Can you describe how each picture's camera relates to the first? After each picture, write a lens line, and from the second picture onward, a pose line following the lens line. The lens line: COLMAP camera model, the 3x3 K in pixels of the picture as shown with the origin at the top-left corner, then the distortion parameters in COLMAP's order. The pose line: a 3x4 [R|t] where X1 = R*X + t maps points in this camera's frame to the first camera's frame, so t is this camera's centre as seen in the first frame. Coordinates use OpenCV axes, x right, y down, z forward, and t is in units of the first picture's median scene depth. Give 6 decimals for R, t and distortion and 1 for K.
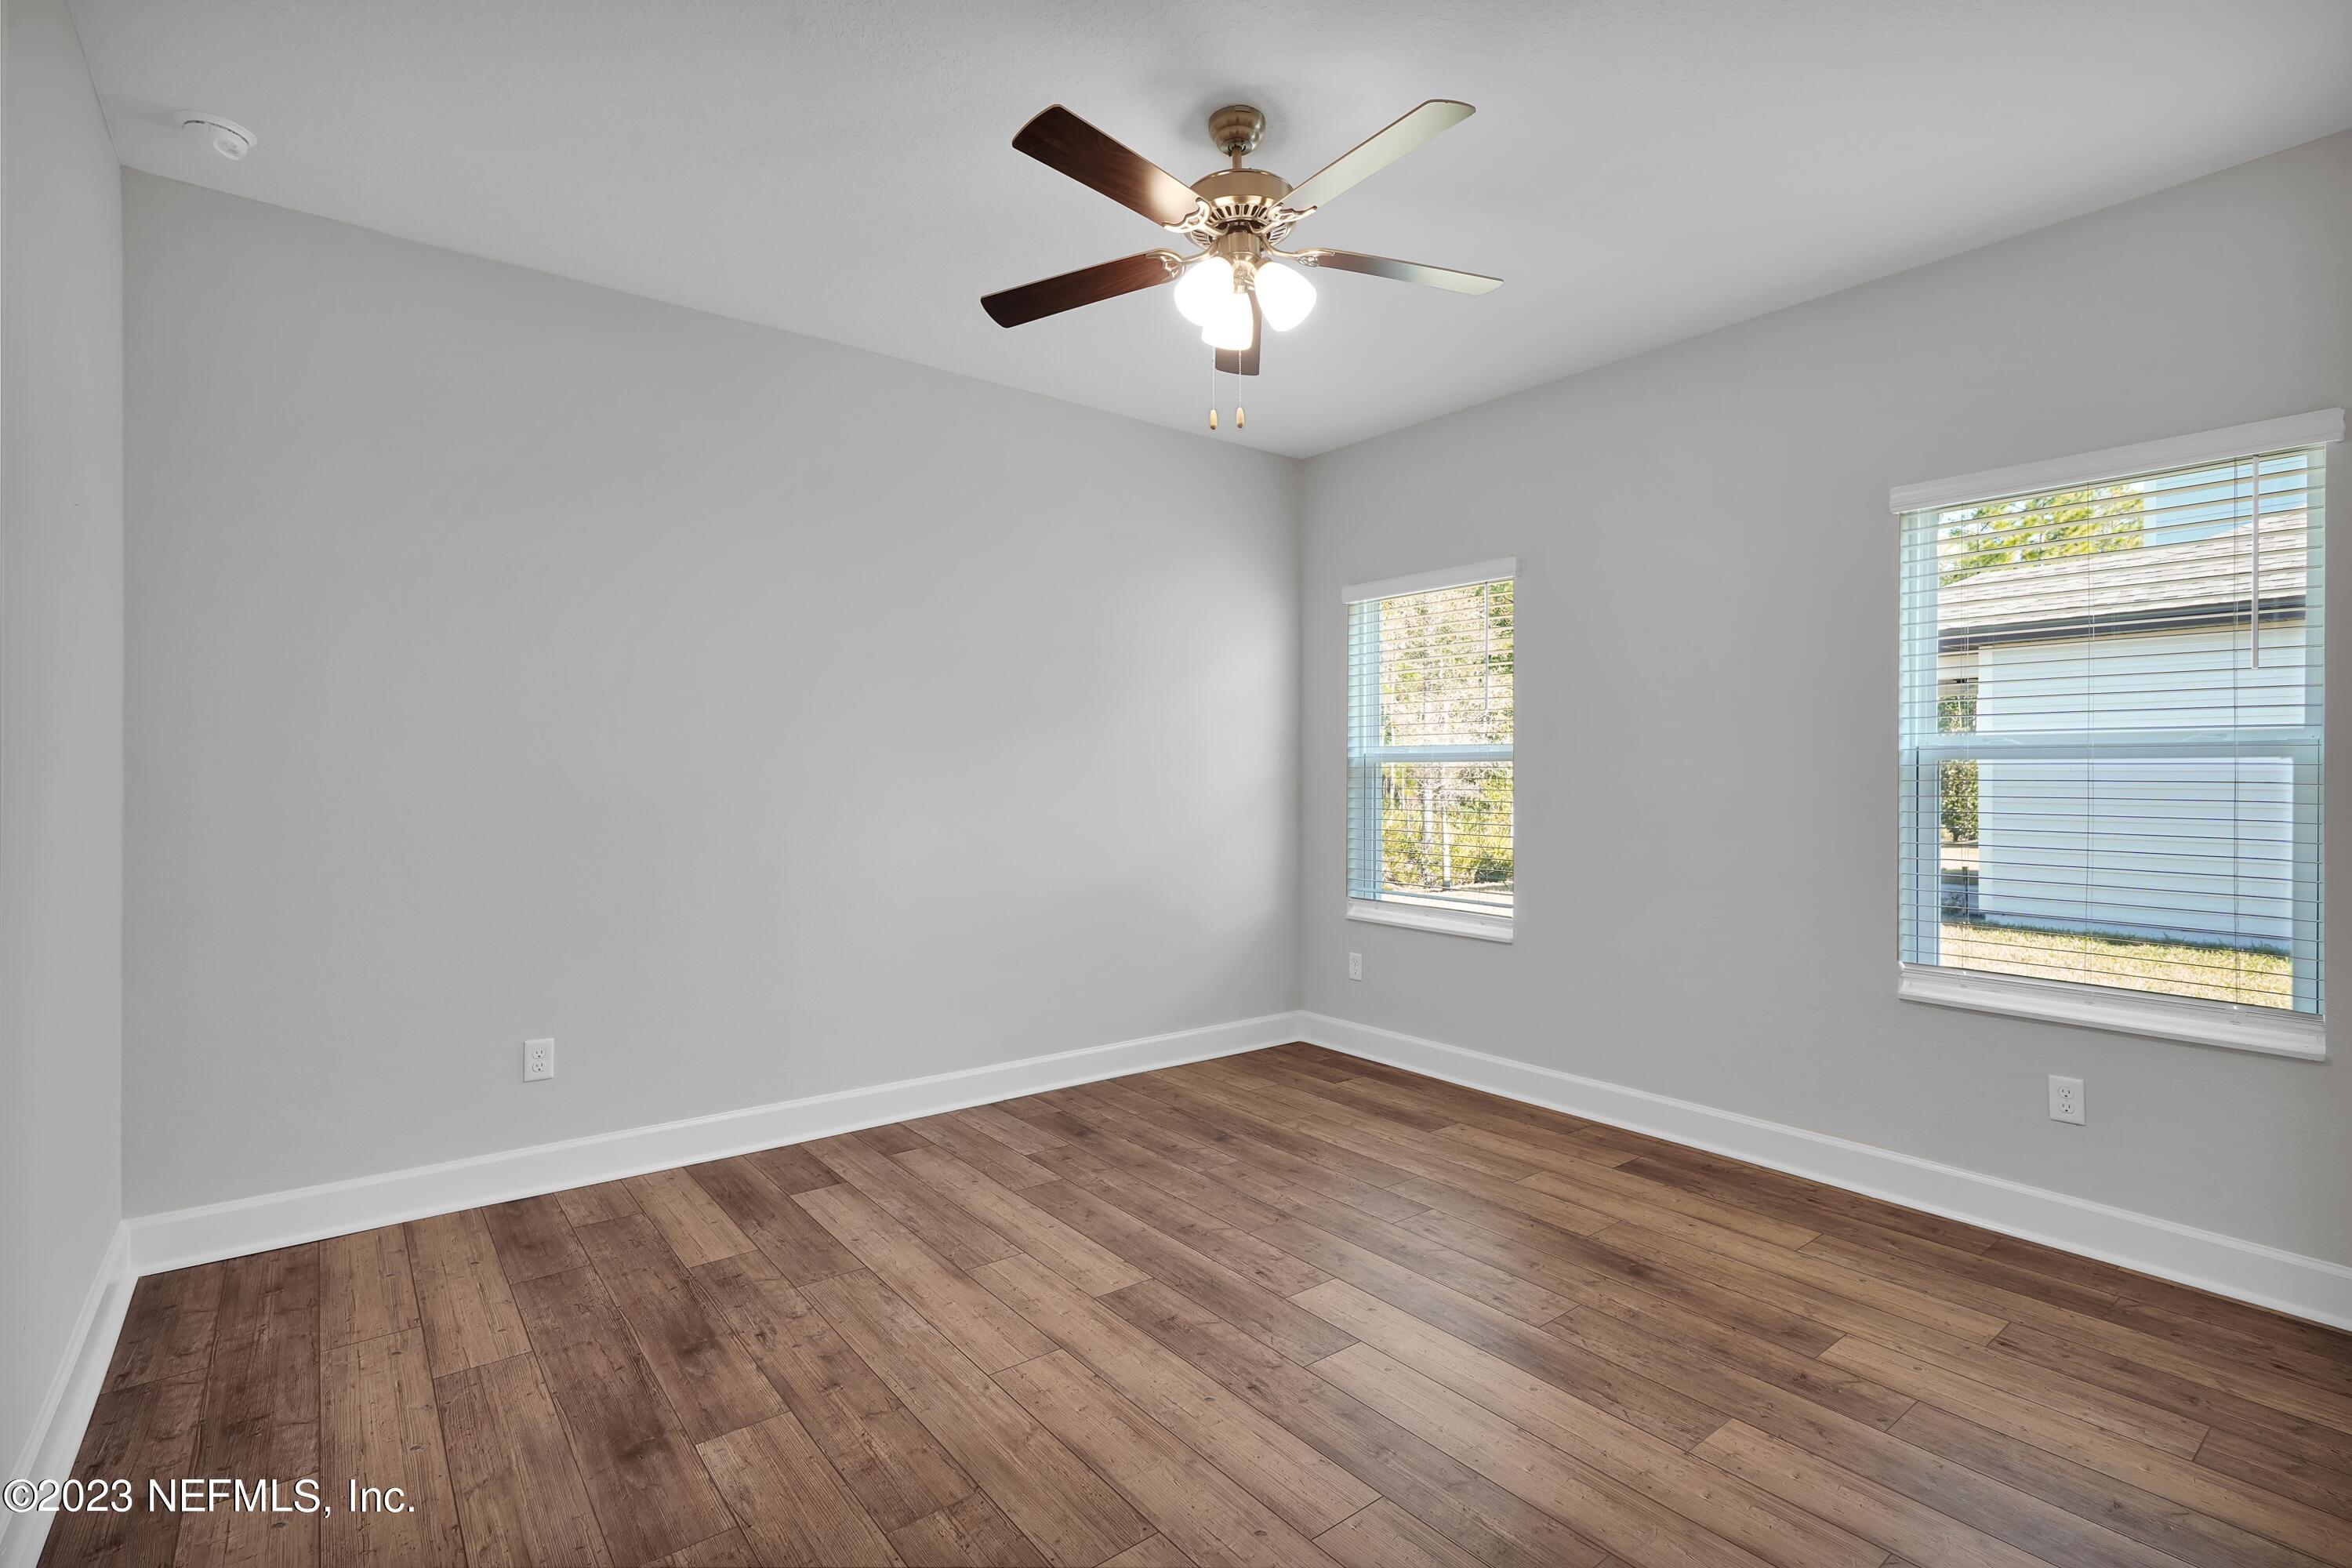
lens RADIAL K [[1088.8, 0, 1227.7], [0, 1088.8, 780.7], [0, 0, 1]] dist [0.013673, -0.000332]
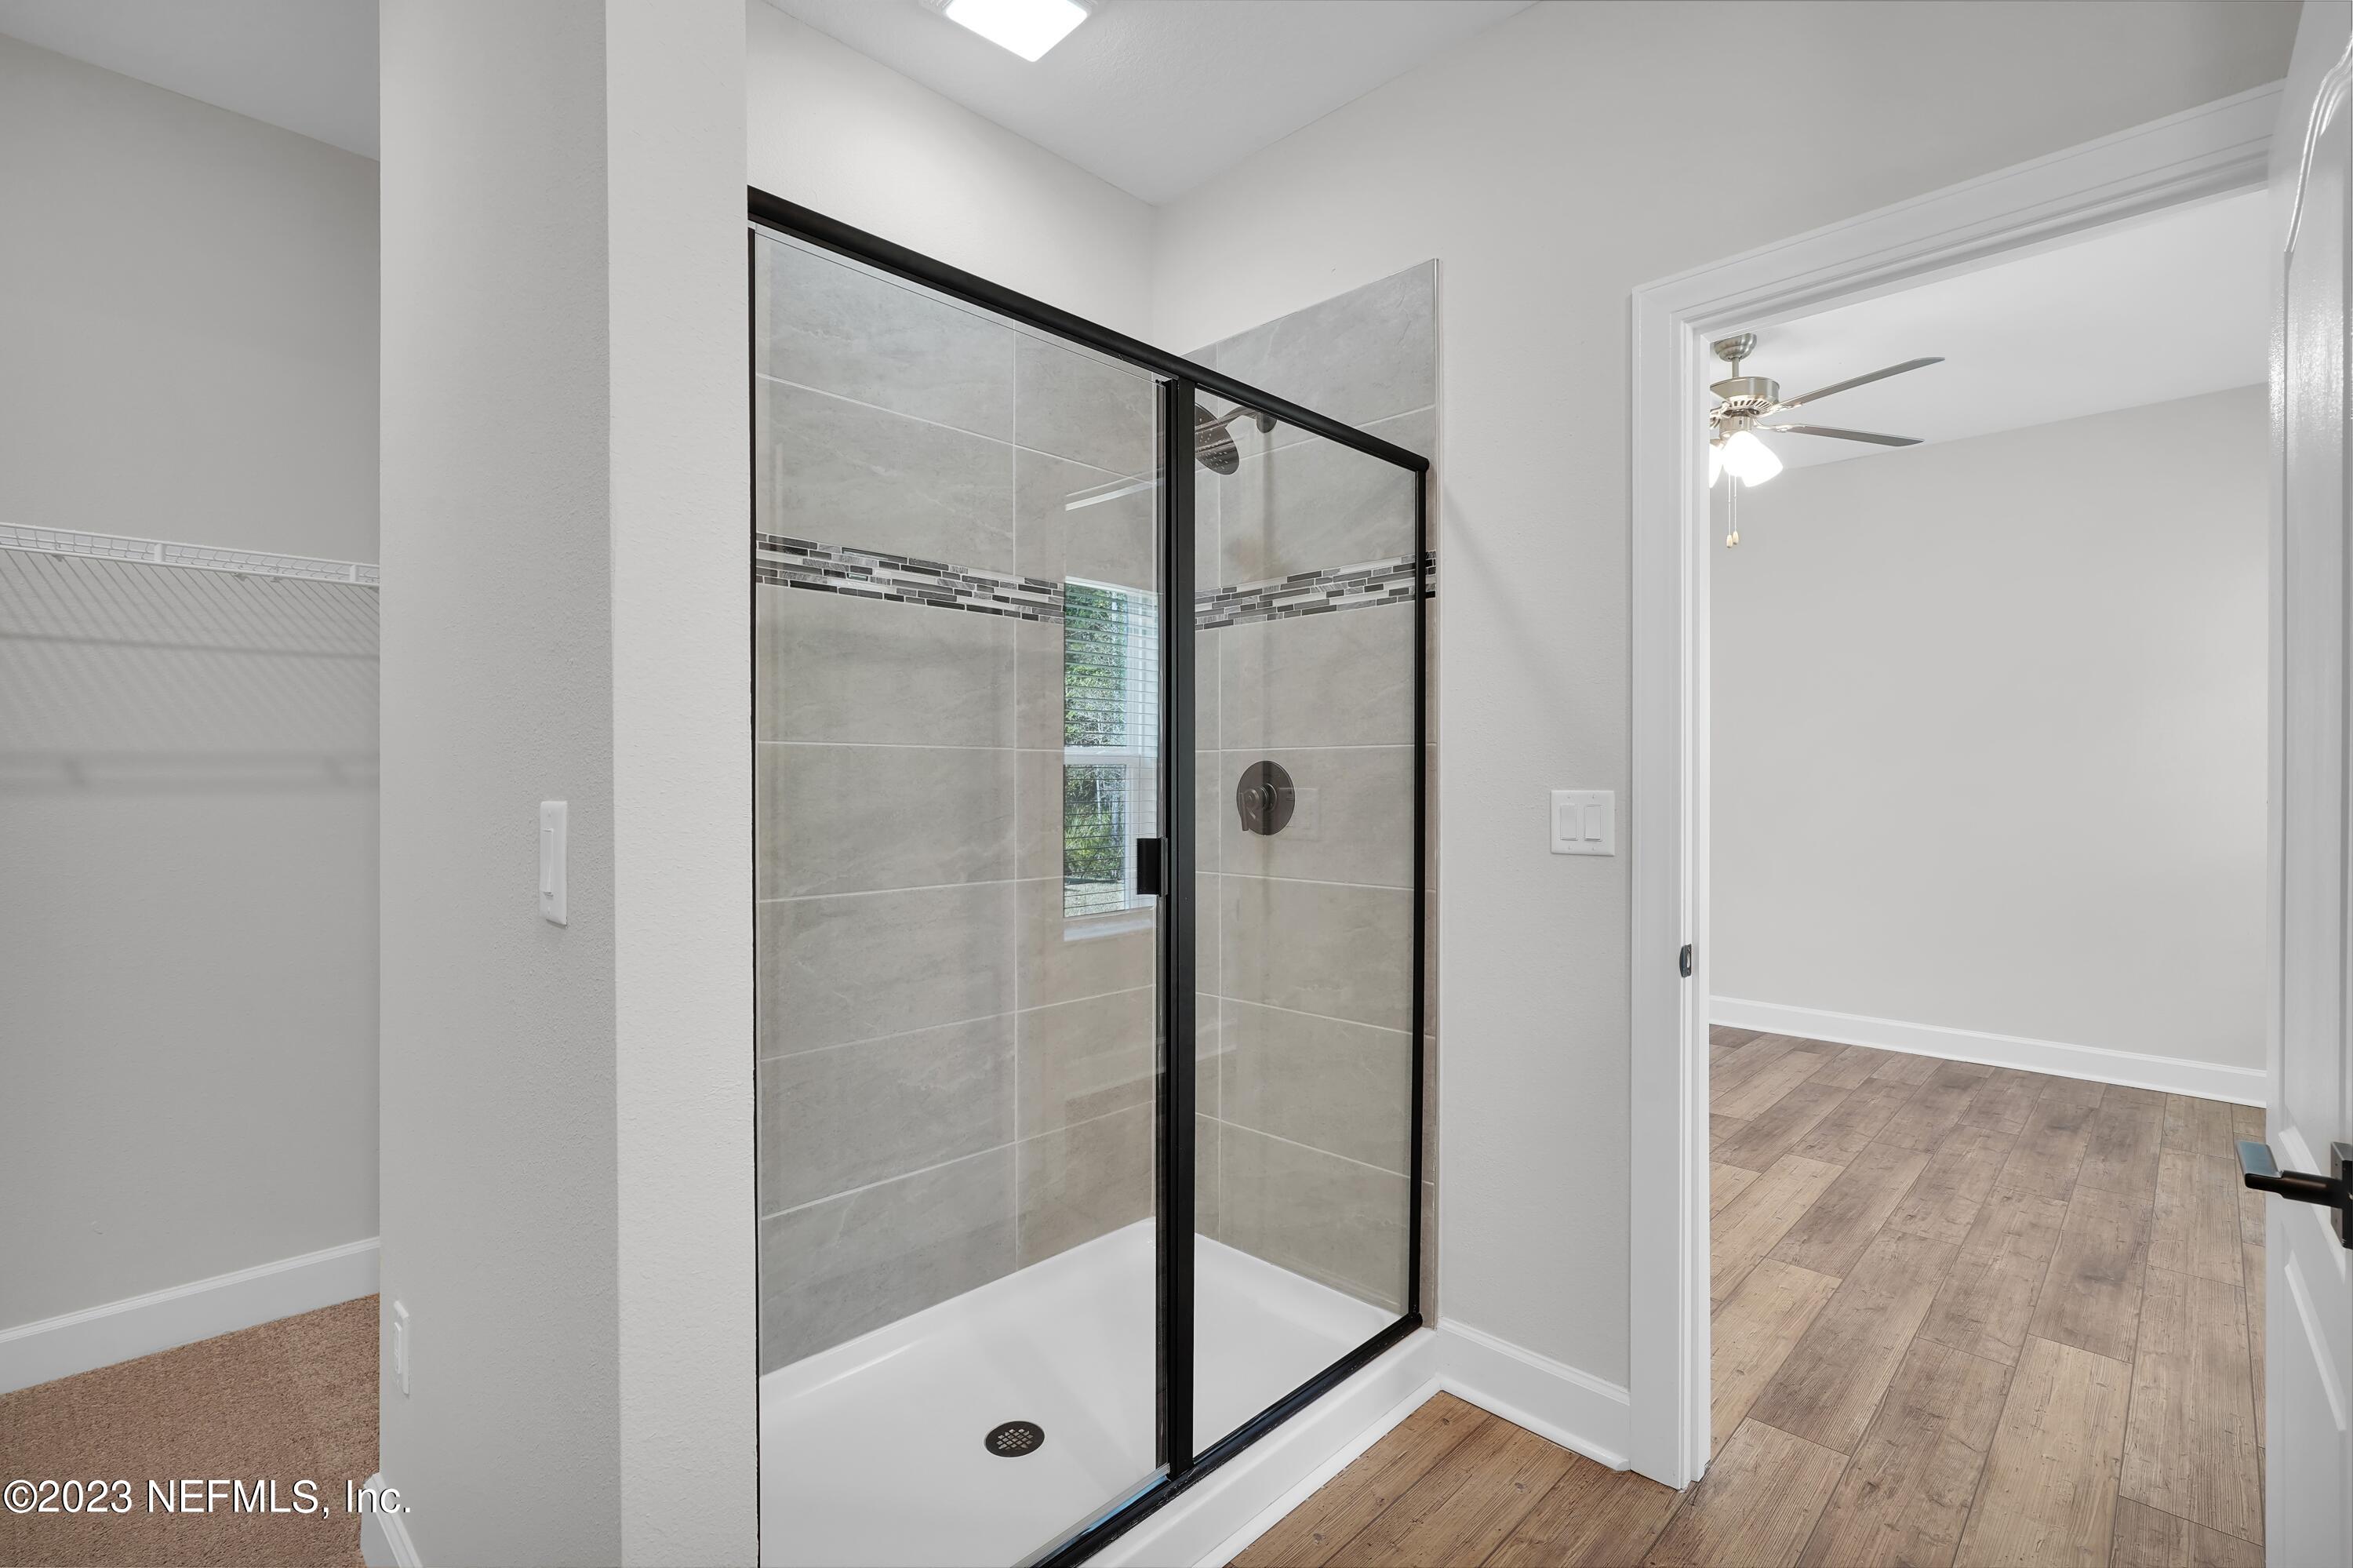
lens RADIAL K [[1089.3, 0, 1228.2], [0, 1089.3, 780.7], [0, 0, 1]] dist [0.013673, -0.000332]
pose [[0.145936, -0.010055, -0.989243, 1.118549], [-0.004626, 0.999930, -0.010846, 0.016555], [0.989283, 0.006160, 0.145879, 0.079557]]
